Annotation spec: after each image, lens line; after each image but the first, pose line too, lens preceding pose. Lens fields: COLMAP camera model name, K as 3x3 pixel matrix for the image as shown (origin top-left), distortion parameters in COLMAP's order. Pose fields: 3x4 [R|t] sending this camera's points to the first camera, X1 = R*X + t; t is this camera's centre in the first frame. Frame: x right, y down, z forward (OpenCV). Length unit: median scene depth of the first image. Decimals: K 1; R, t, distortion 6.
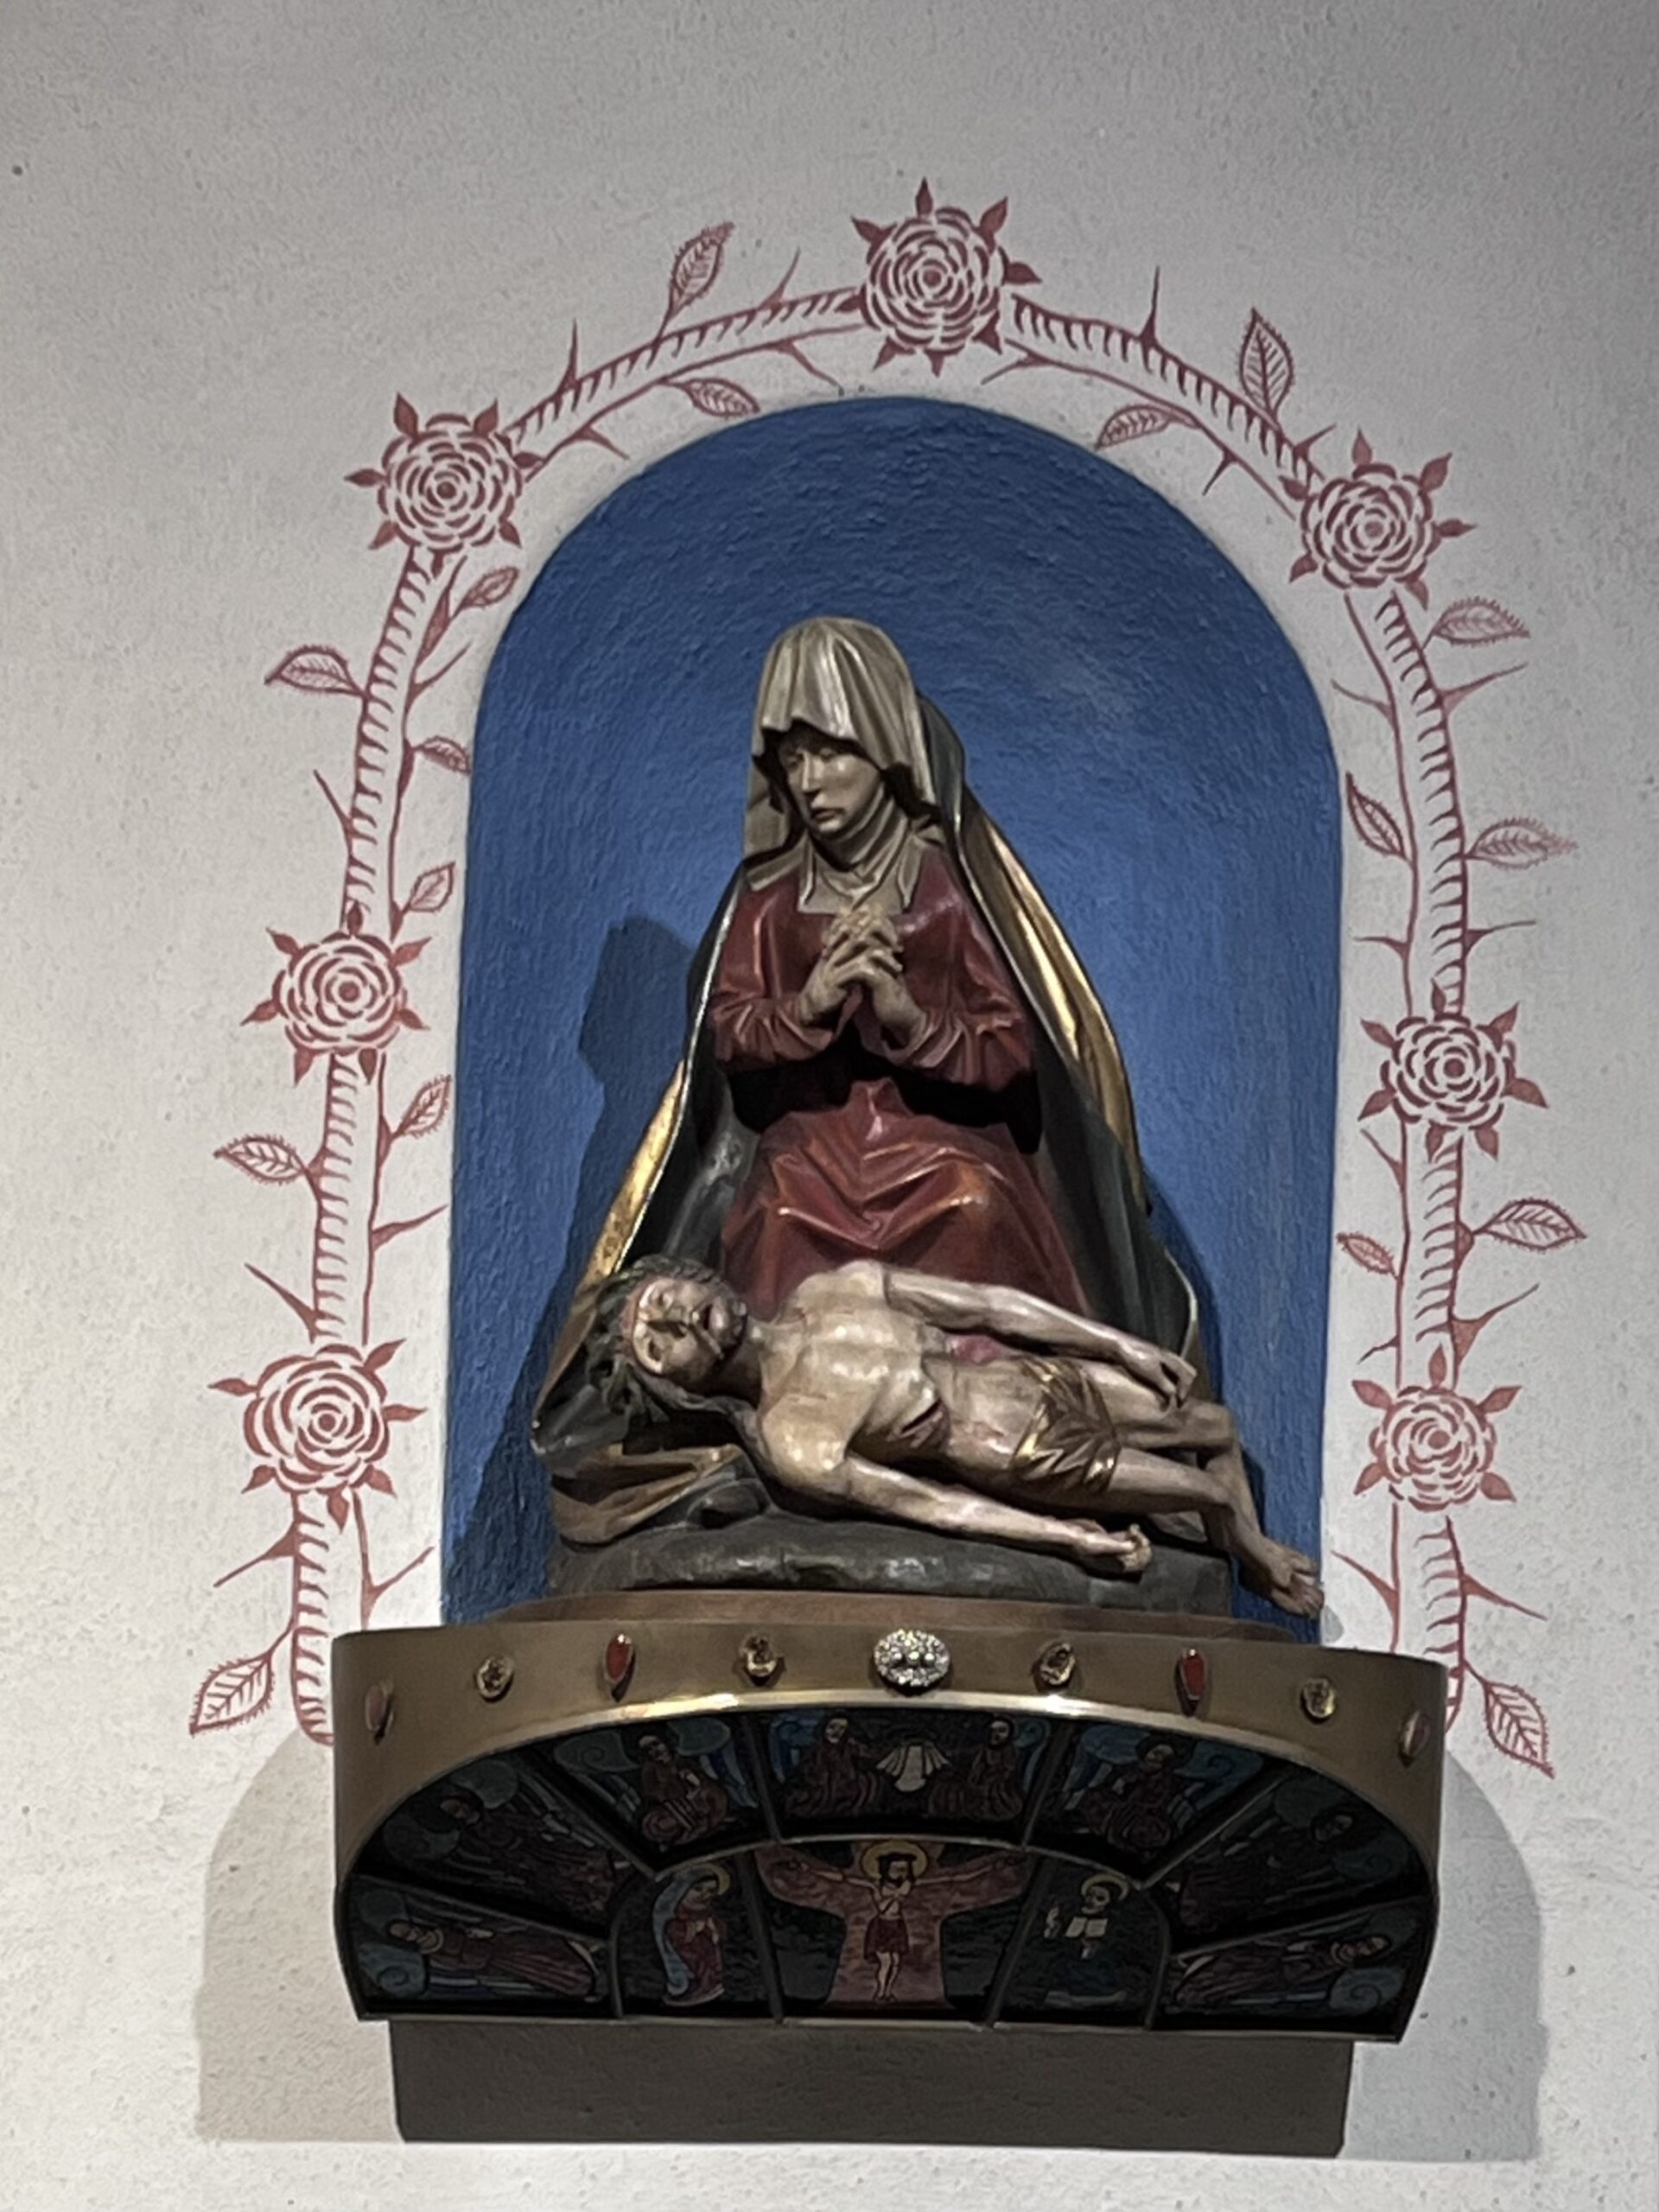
lens RADIAL K [[4251.0, 0, 829.8], [0, 4251.0, 1105.4], [0, 0, 1]] dist [0.168945, 0.000000]
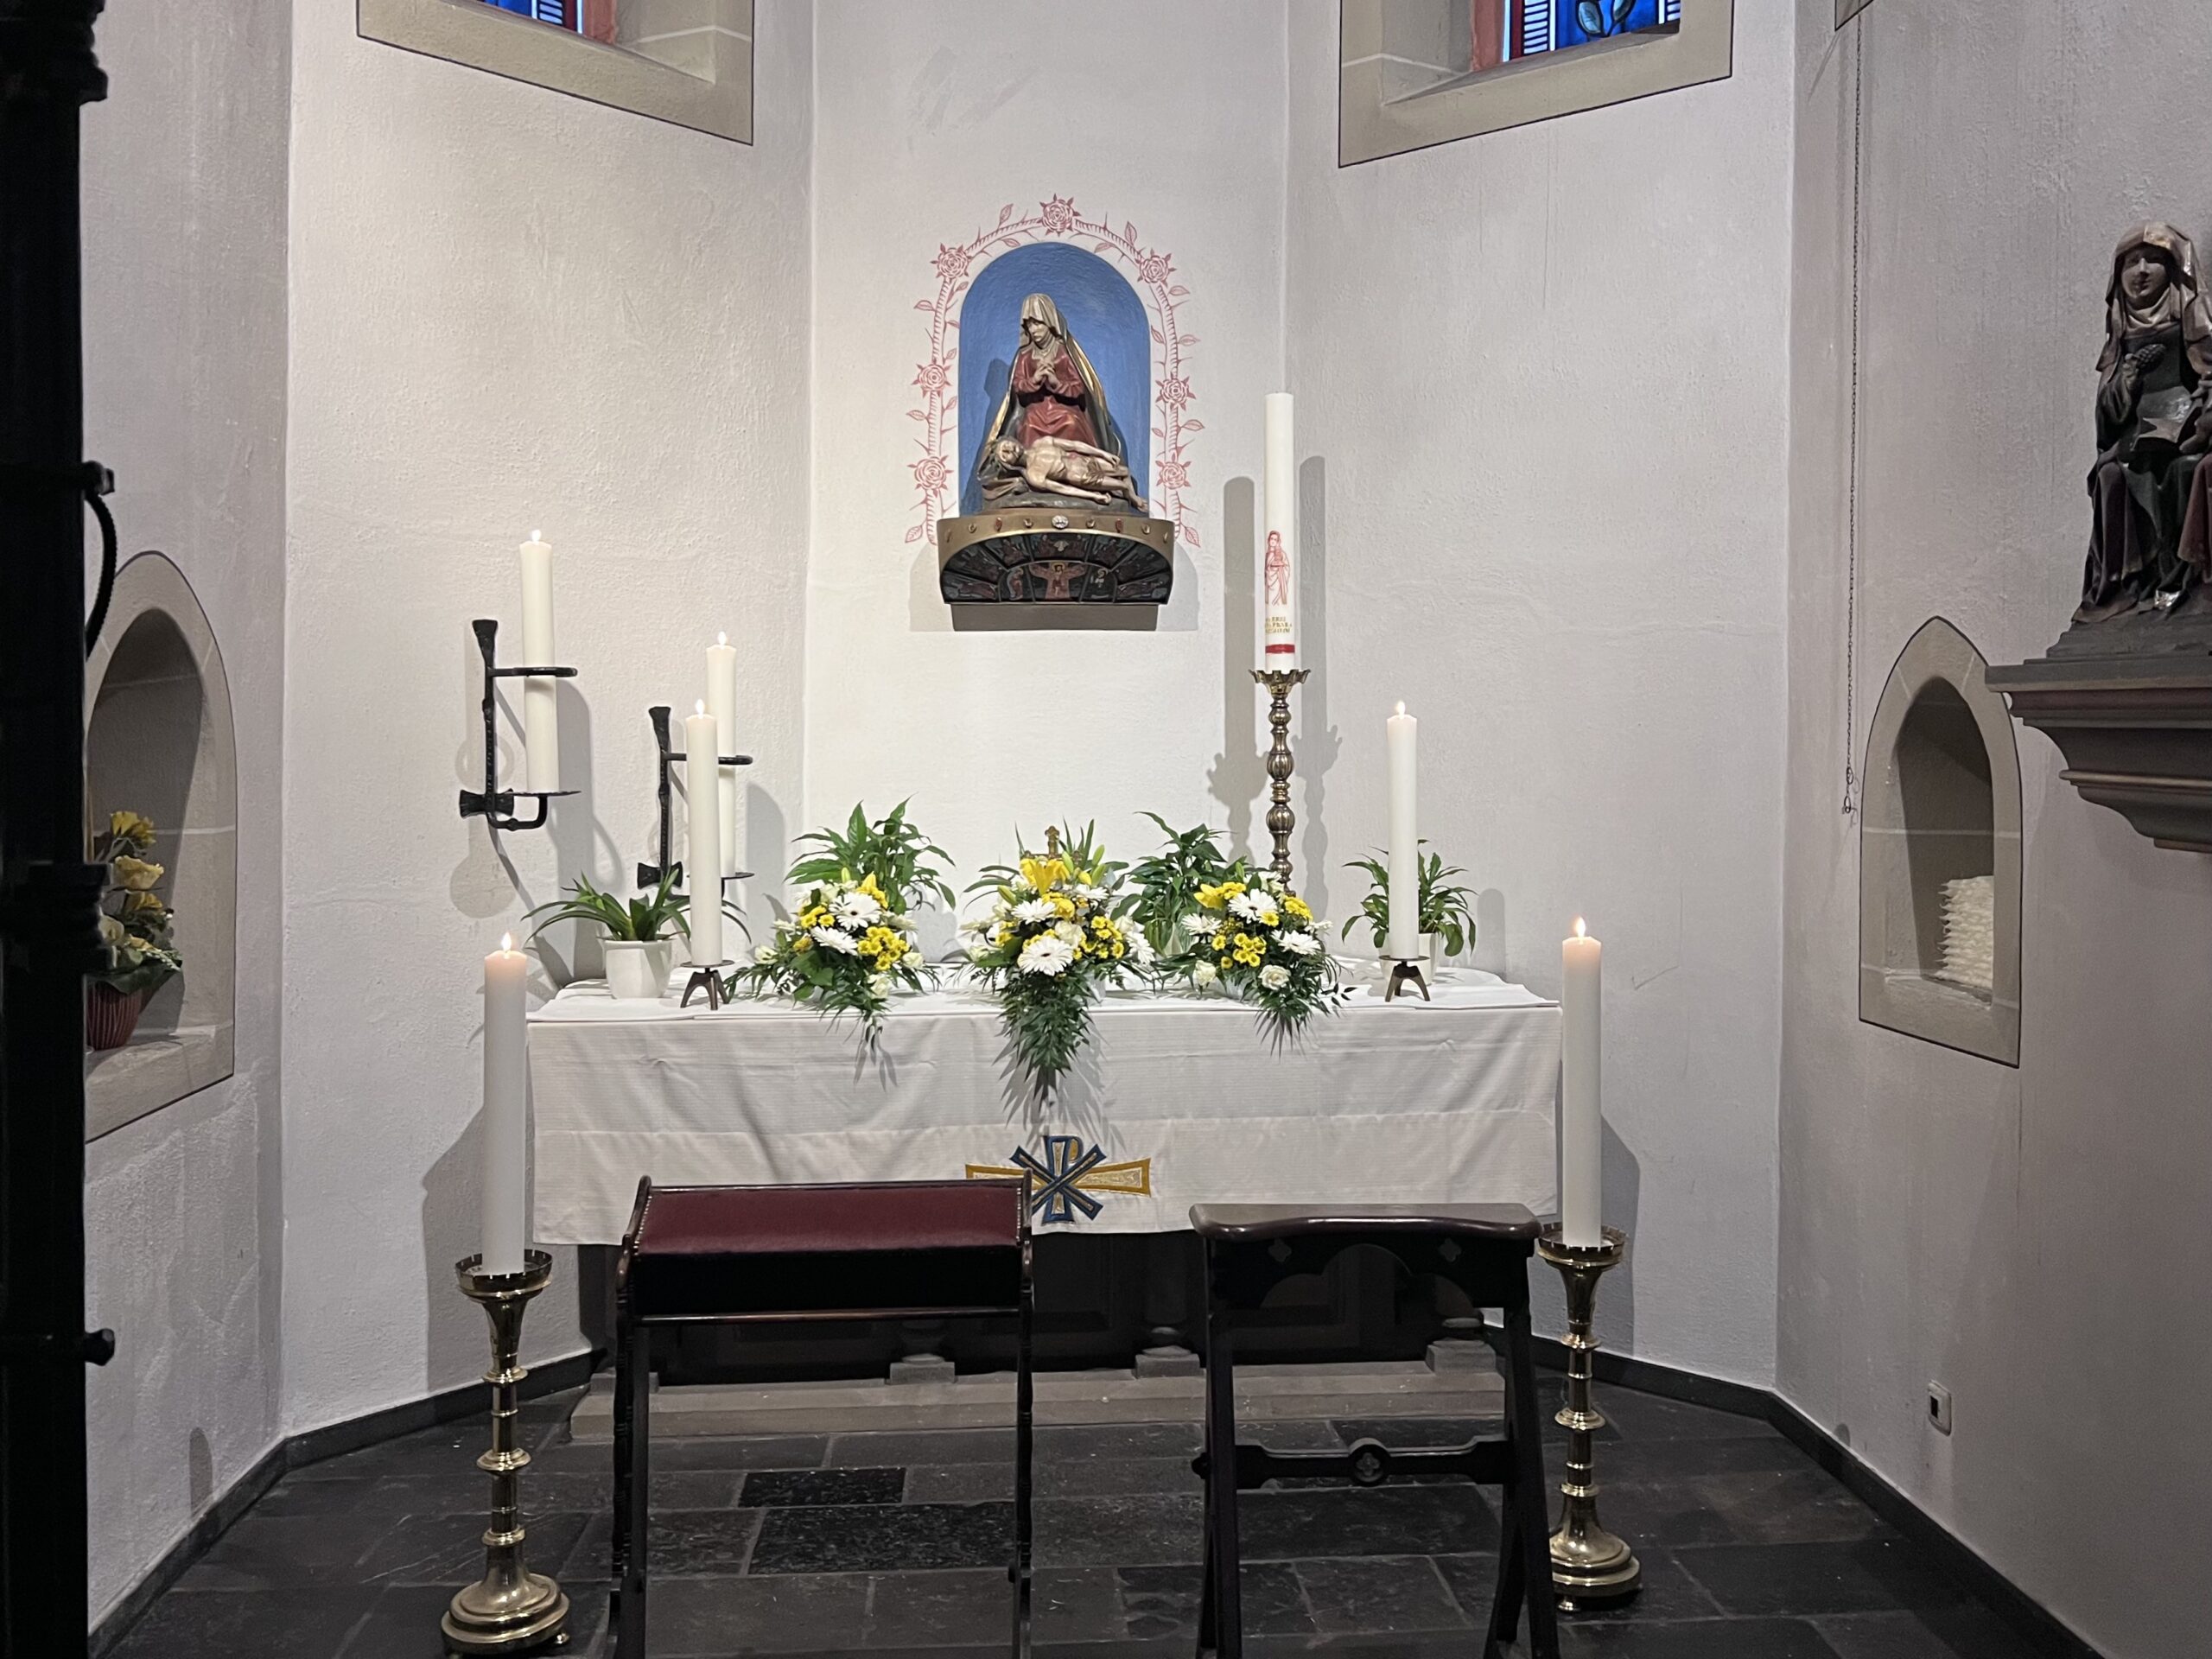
lens RADIAL K [[1677.8, 0, 1106.6], [0, 1677.8, 834.0], [0, 0, 1]] dist [0.011836, 0.000597]
pose [[0.999440, -0.022436, 0.024842, 0.016561], [0.014726, 0.961163, 0.275588, -0.049983], [-0.030061, -0.275068, 0.960955, -0.877298]]
